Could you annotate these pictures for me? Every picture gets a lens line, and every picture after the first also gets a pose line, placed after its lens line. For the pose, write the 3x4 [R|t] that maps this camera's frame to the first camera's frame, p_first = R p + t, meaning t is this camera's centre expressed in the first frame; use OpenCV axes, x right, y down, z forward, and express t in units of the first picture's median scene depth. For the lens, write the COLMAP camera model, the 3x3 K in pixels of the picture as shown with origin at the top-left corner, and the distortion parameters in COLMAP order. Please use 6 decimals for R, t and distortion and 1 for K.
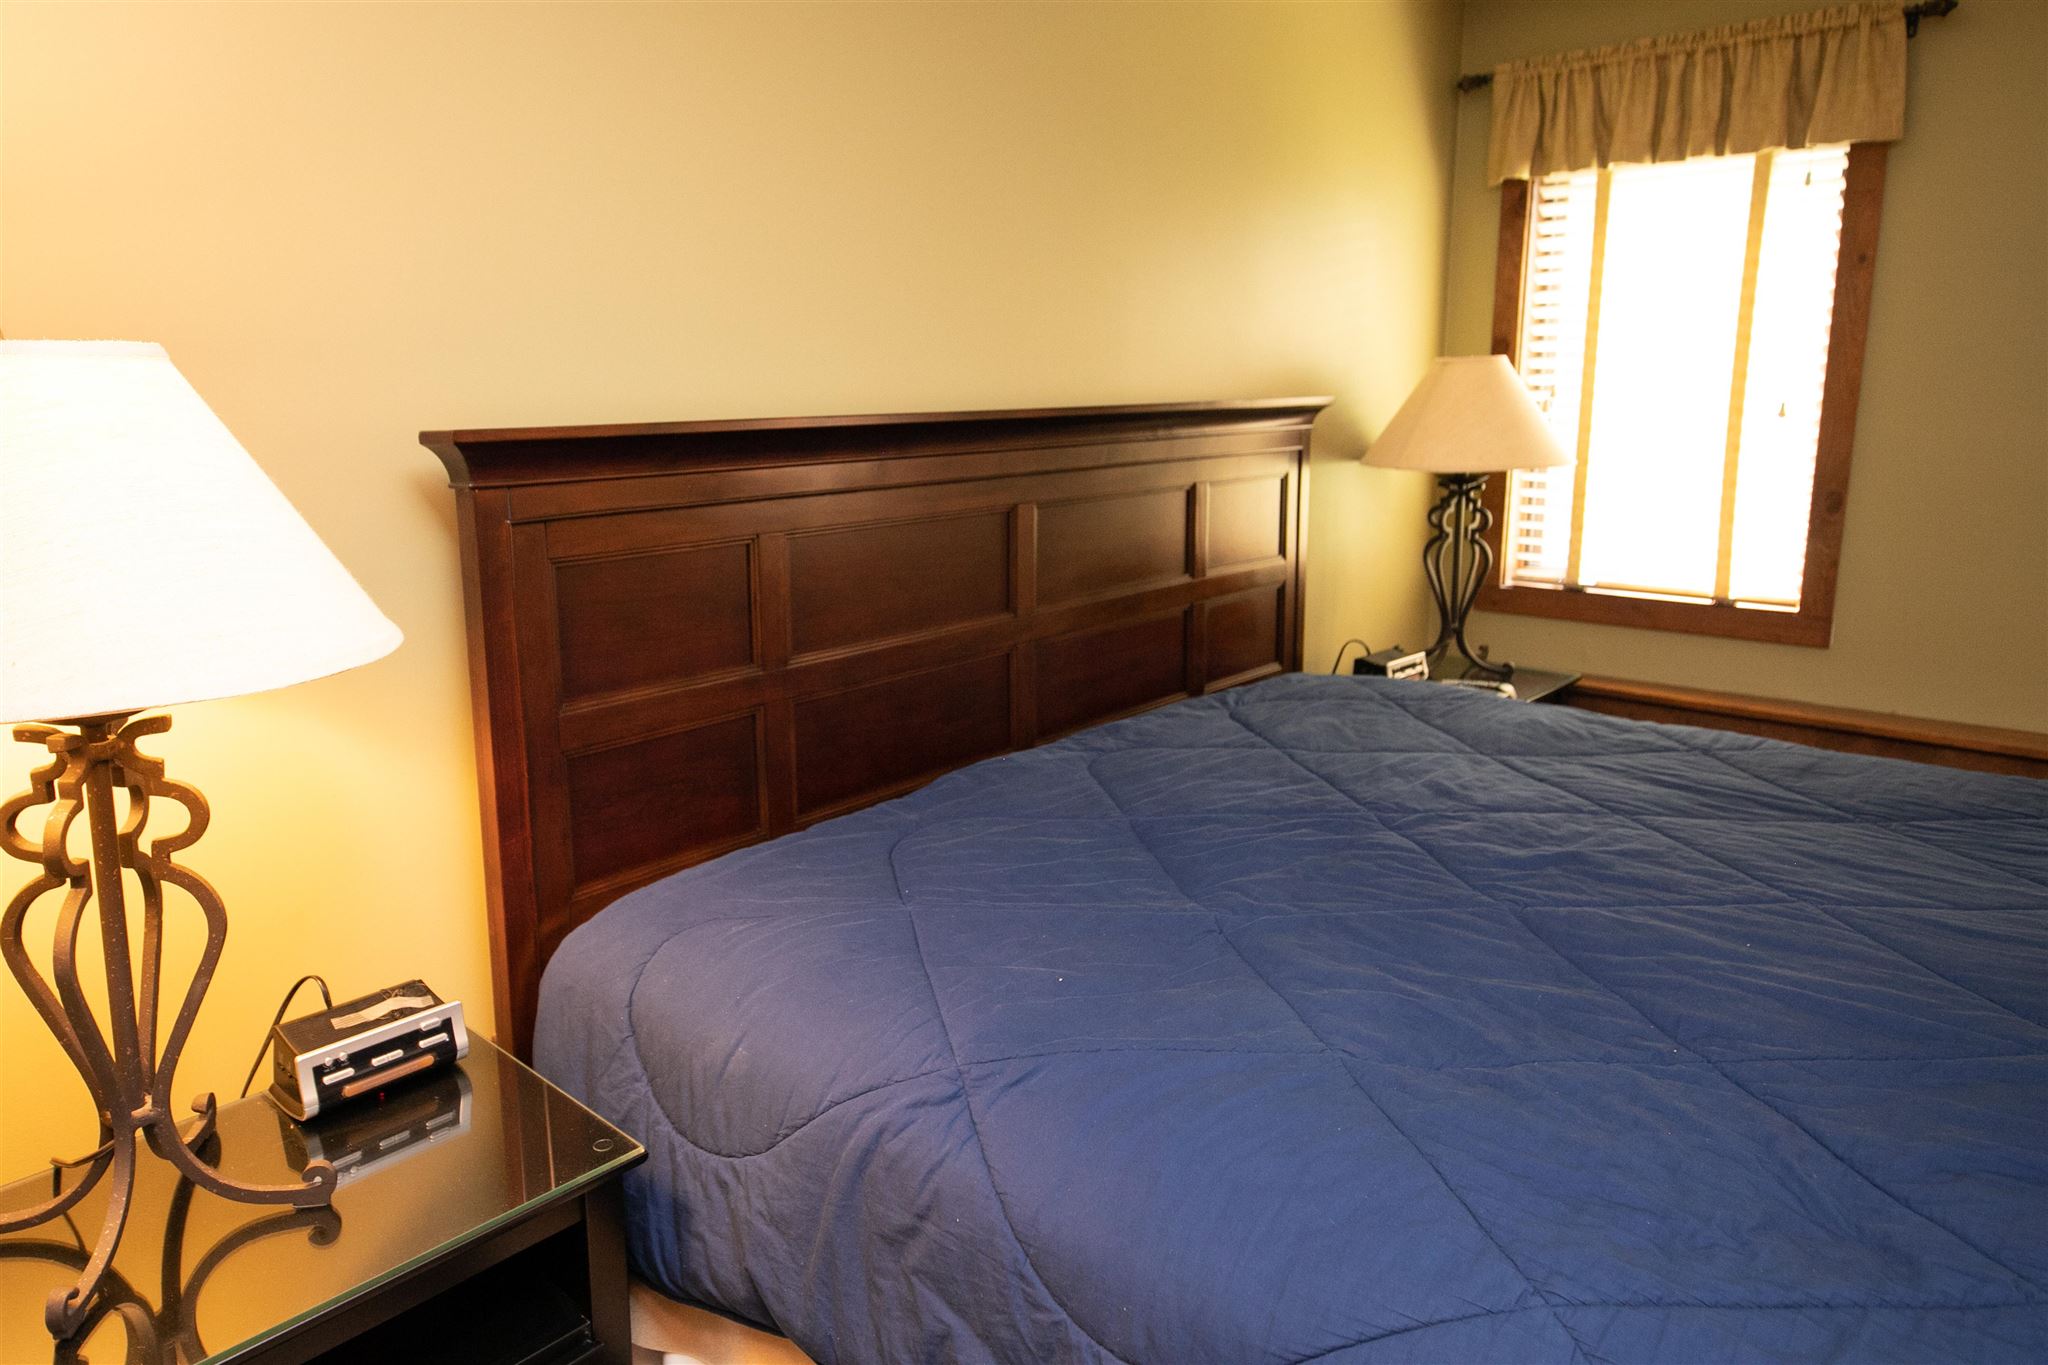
lens RADIAL K [[1312.7, 0, 983.5], [0, 1312.7, 645.3], [0, 0, 1]] dist [0.016093, -0.002209]
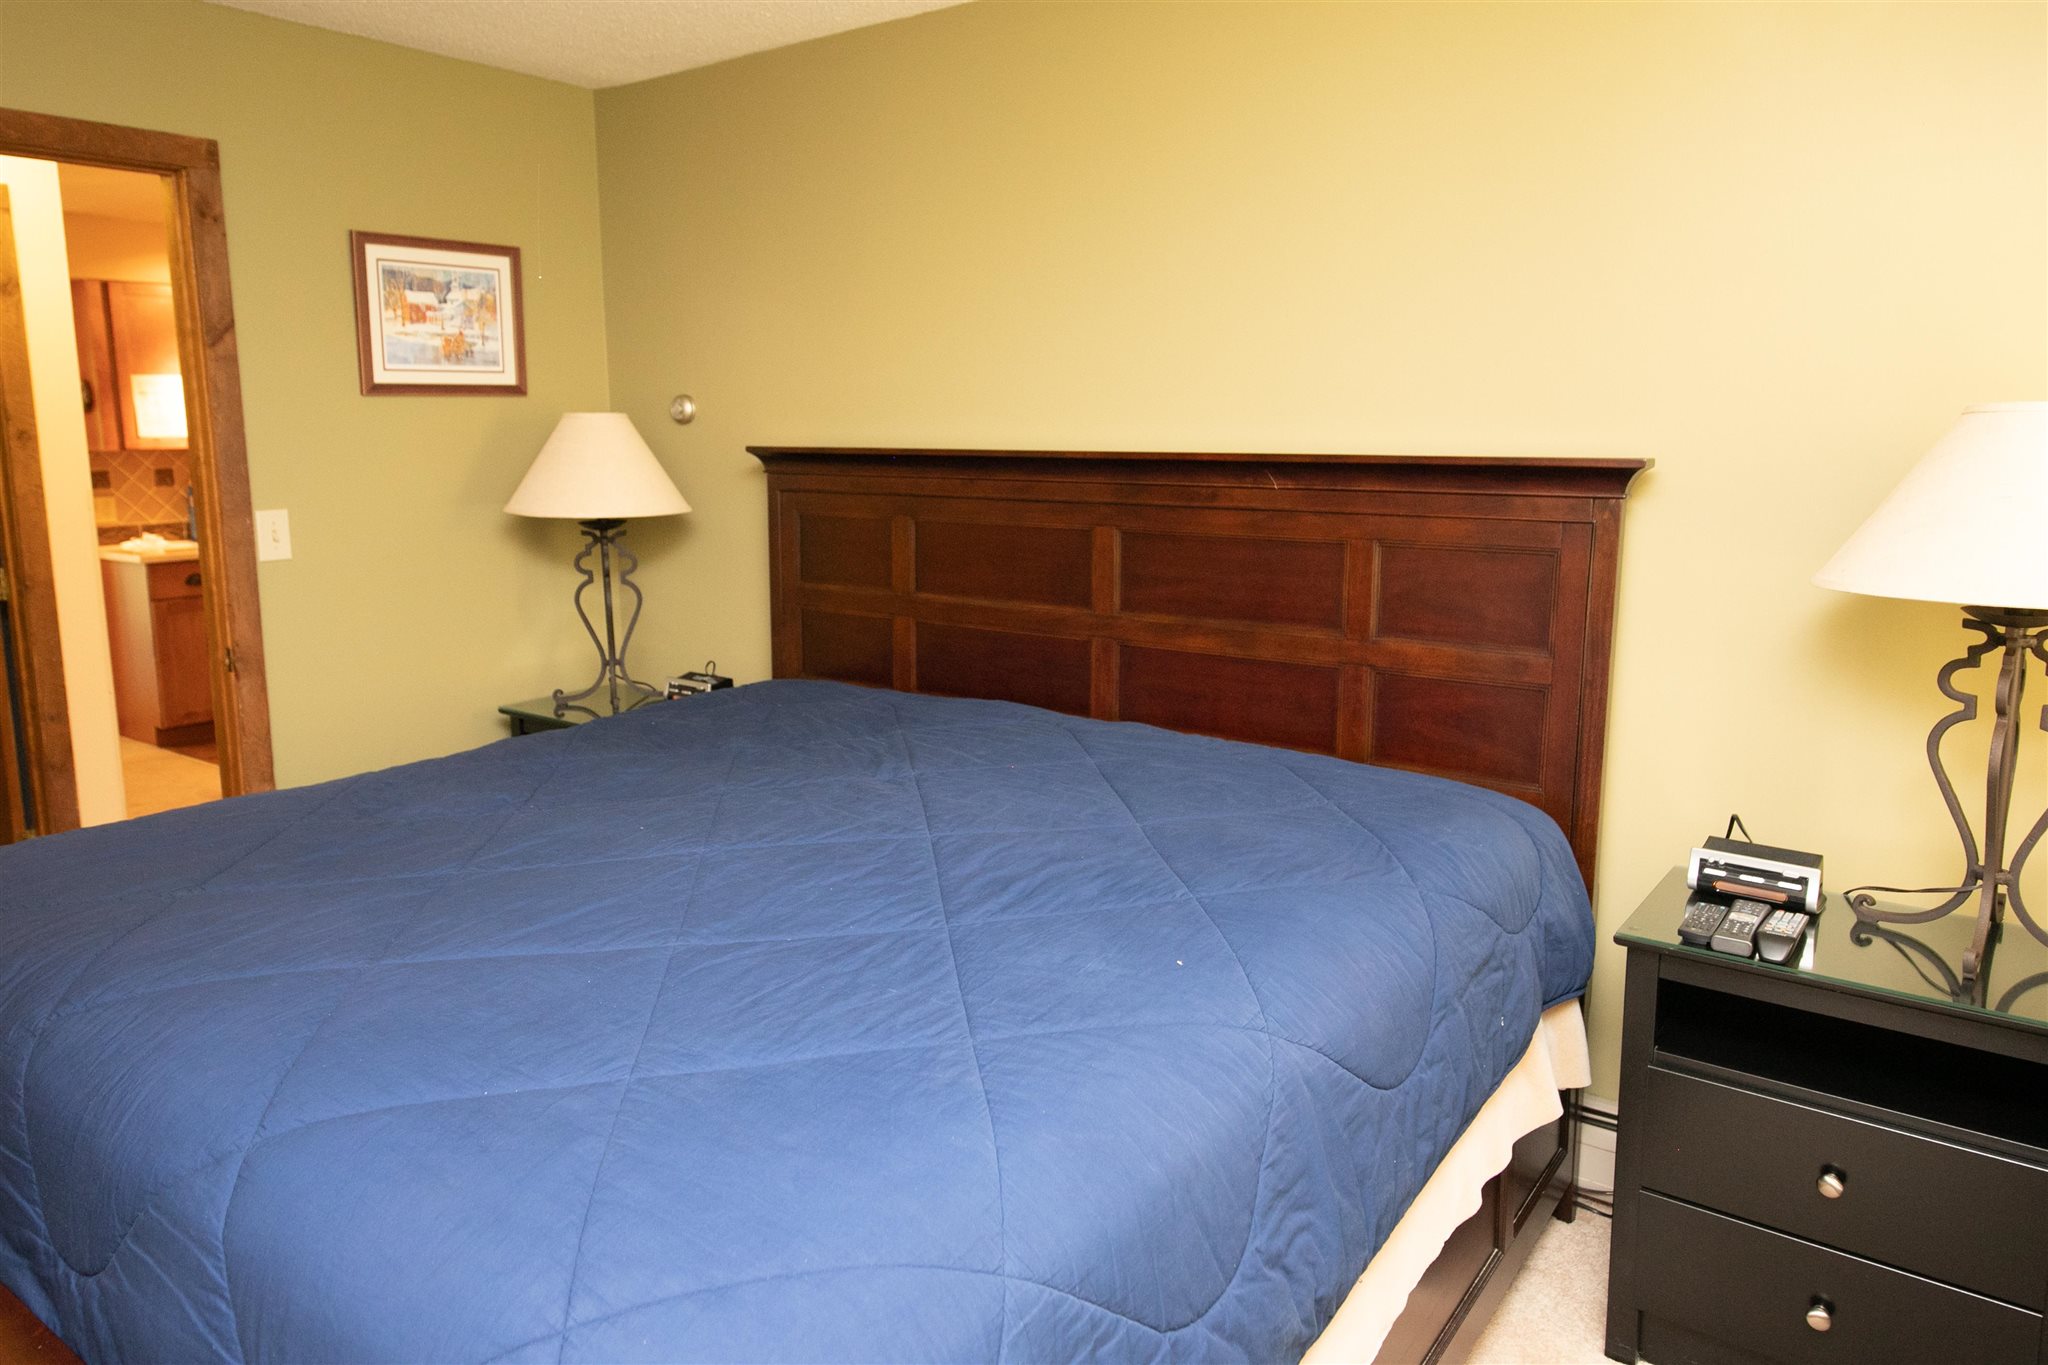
lens RADIAL K [[1312.7, 0, 983.5], [0, 1312.7, 645.3], [0, 0, 1]] dist [0.016093, -0.002209]
pose [[0.094162, 0.183656, -0.978470, 1.692480], [-0.191067, 0.967901, 0.163285, -0.243954], [0.977050, 0.171578, 0.126230, 1.017849]]
